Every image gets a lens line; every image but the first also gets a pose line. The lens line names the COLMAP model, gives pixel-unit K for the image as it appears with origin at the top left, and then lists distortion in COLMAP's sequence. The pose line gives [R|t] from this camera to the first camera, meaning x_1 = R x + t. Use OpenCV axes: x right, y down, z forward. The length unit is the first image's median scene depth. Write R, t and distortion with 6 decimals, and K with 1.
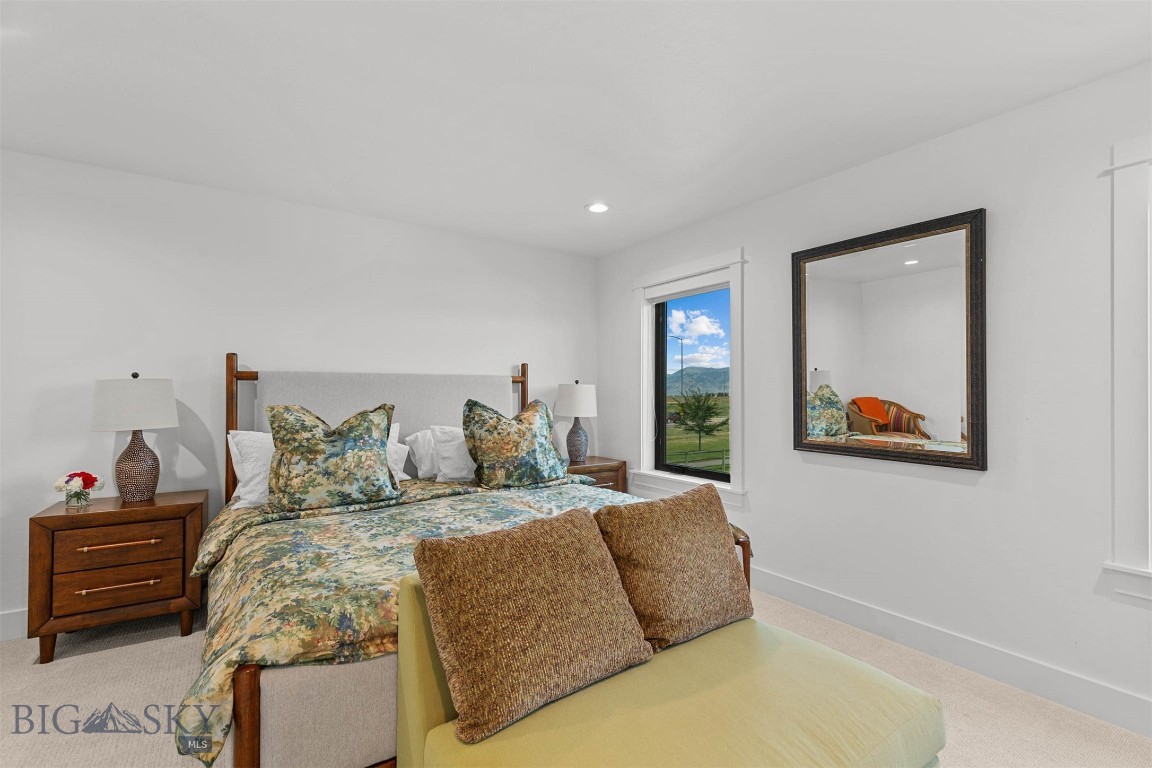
lens RADIAL K [[518.6, 0, 576.6], [0, 518.6, 389.5], [0, 0, 1]] dist [0.004609, 0.000187]
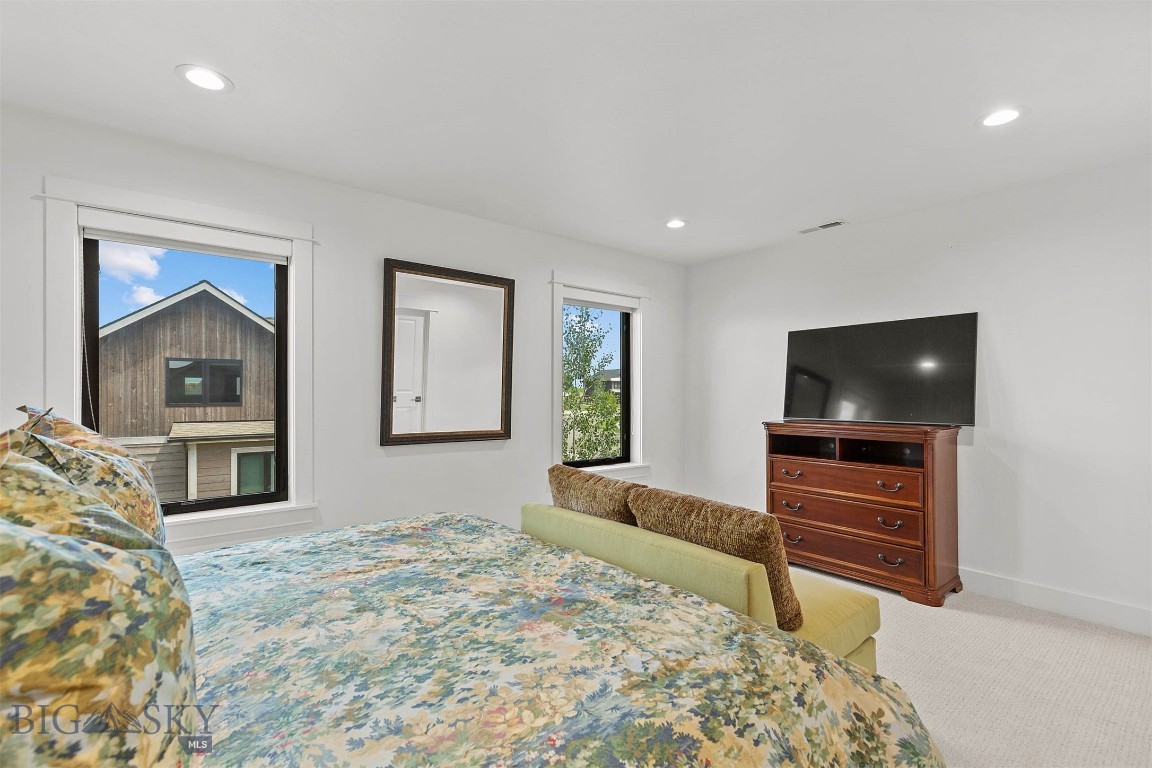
lens RADIAL K [[518.6, 0, 576.5], [0, 518.6, 386.7], [0, 0, 1]] dist [0.004609, 0.000187]
pose [[-0.072830, 0.009680, 0.997297, -0.939189], [-0.007019, 0.999923, -0.010218, 0.006070], [-0.997320, -0.007744, -0.072756, 0.992142]]
